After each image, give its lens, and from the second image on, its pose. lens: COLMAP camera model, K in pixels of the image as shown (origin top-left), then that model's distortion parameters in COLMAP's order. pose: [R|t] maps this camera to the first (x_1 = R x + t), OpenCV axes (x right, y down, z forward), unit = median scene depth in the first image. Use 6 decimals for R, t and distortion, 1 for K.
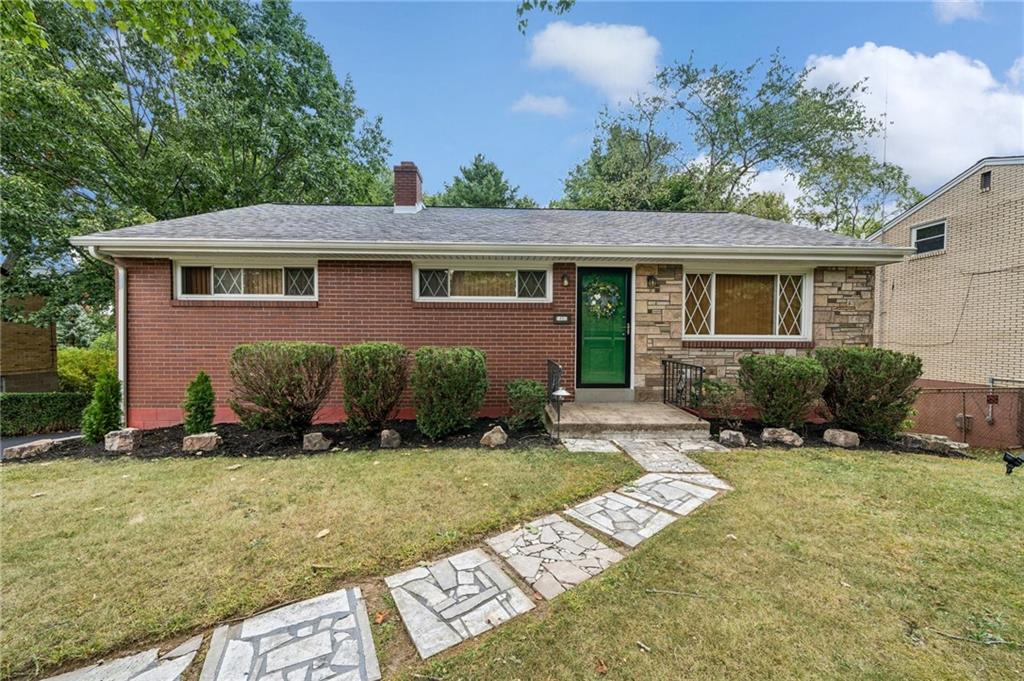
lens RADIAL K [[355.1, 0, 509.6], [0, 355.1, 343.8], [0, 0, 1]] dist [-0.003247, -0.000110]
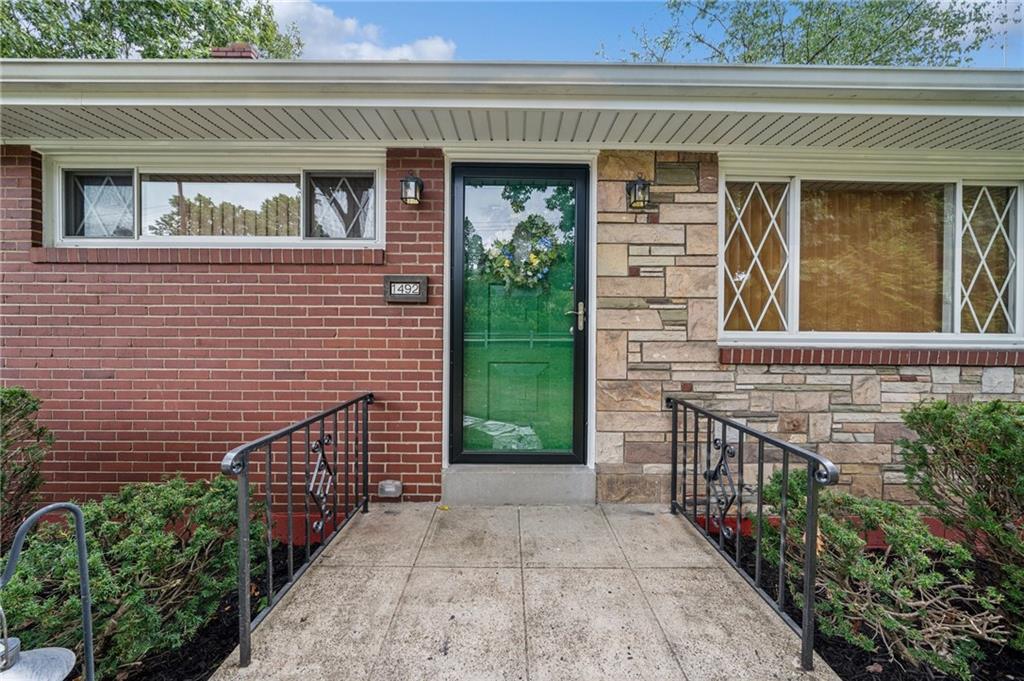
lens RADIAL K [[355.1, 0, 513.7], [0, 355.1, 337.7], [0, 0, 1]] dist [-0.003247, -0.000110]
pose [[0.999583, 0.002813, -0.028725, 0.272233], [-0.003398, 0.999788, -0.020328, -0.009690], [0.028662, 0.020418, 0.999381, 0.603230]]
